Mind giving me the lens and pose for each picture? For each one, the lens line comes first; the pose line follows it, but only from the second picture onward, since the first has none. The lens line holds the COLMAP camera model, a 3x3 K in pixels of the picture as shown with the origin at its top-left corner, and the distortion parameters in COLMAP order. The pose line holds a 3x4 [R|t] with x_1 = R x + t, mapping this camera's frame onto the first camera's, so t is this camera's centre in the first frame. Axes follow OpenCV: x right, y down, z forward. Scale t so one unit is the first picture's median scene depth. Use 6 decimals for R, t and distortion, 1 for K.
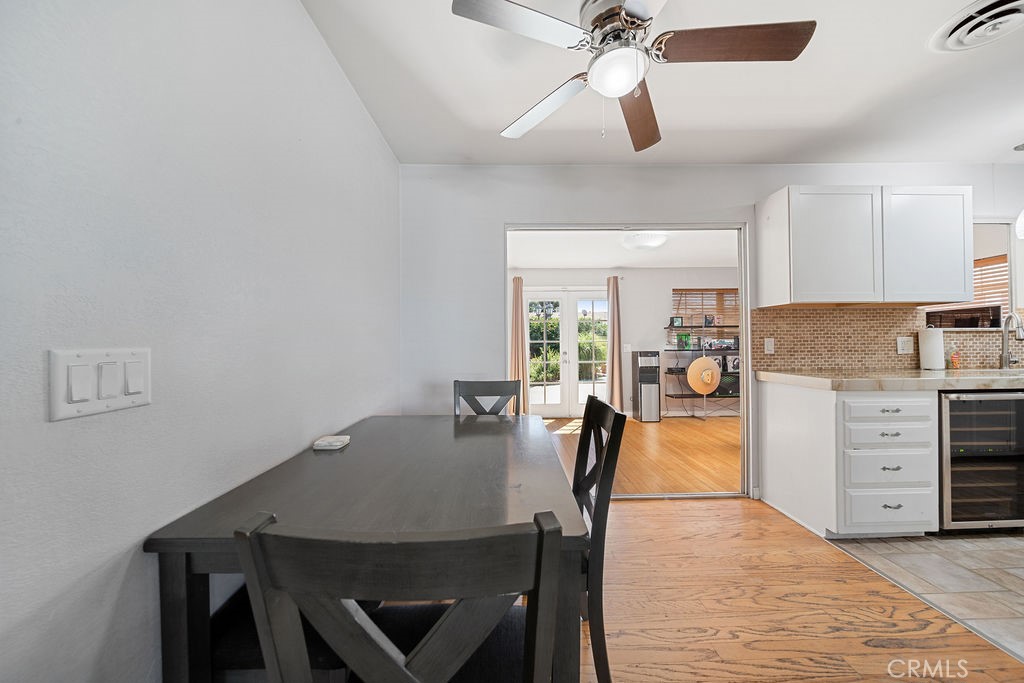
lens RADIAL K [[364.0, 0, 513.2], [0, 364.0, 345.0], [0, 0, 1]] dist [-0.000333, -0.000097]
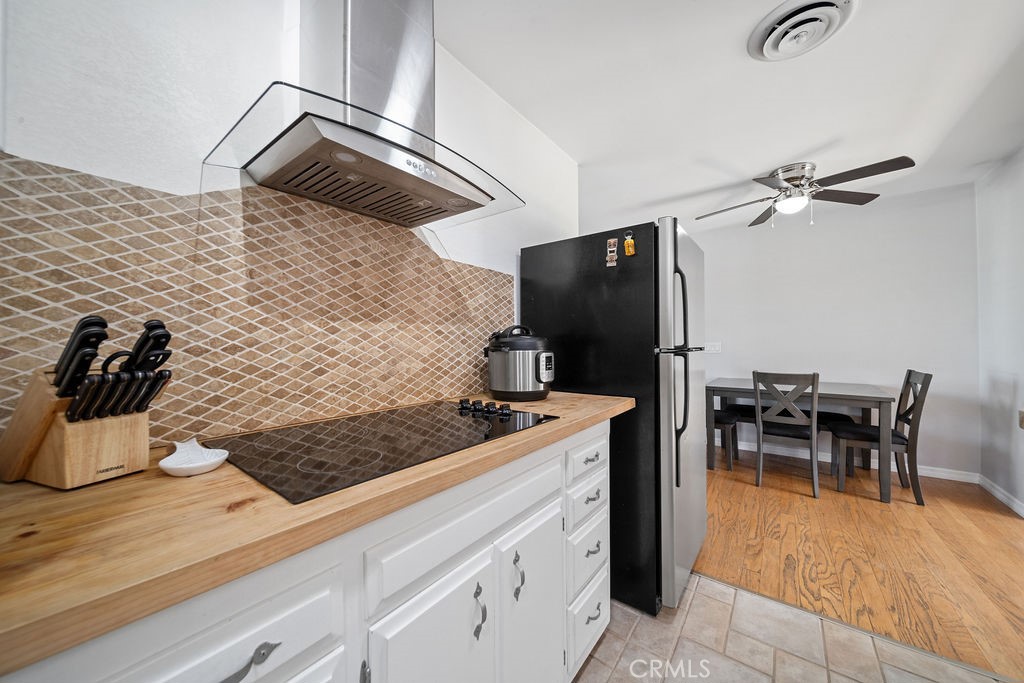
lens RADIAL K [[363.9, 0, 512.9], [0, 363.9, 334.2], [0, 0, 1]] dist [-0.000055, -0.000204]
pose [[-0.620488, -0.000345, -0.784216, 1.458188], [0.006907, 0.999959, -0.005905, -0.028146], [0.784185, -0.009081, -0.620460, 0.544570]]
